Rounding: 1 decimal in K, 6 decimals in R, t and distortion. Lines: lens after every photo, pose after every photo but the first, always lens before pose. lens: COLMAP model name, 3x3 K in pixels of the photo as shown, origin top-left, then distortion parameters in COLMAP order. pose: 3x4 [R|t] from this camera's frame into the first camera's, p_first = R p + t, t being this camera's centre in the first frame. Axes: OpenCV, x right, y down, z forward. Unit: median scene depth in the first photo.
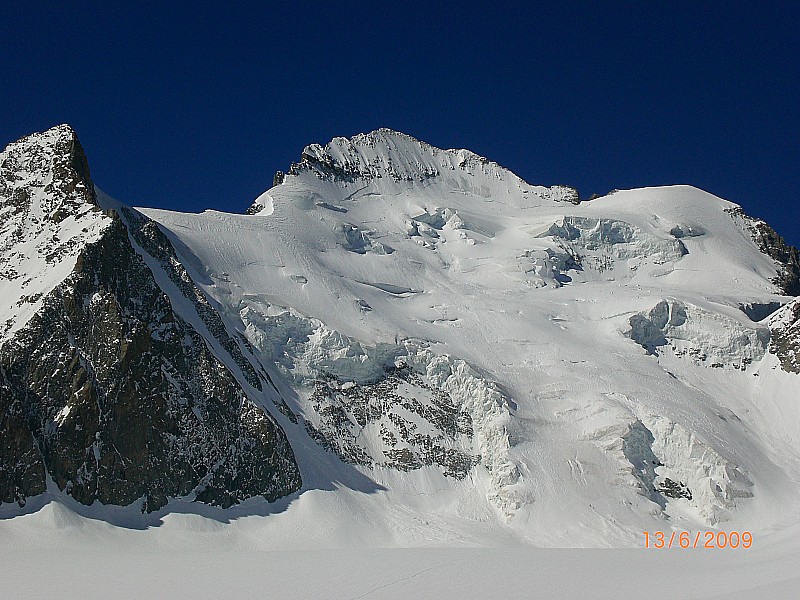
lens RADIAL K [[1442.1, 0, 364.2], [0, 1442.1, 300.3], [0, 0, 1]] dist [0.363936, -0.037350]
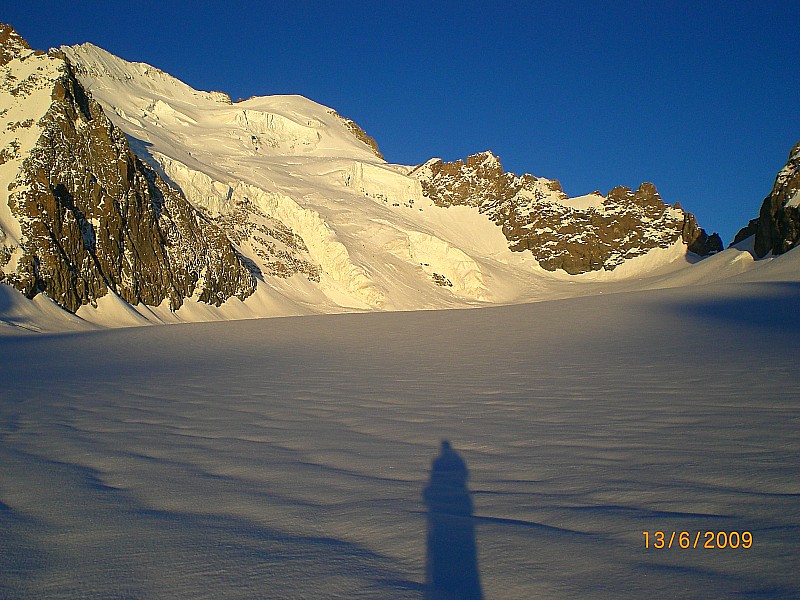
lens RADIAL K [[902.1, 0, 364.9], [0, 902.1, 302.5], [0, 0, 1]] dist [-0.062283, -0.237398]
pose [[0.863511, -0.067943, 0.499733, -0.296249], [0.017856, 0.994381, 0.104342, 0.056191], [-0.504015, -0.081177, 0.859872, 0.274934]]
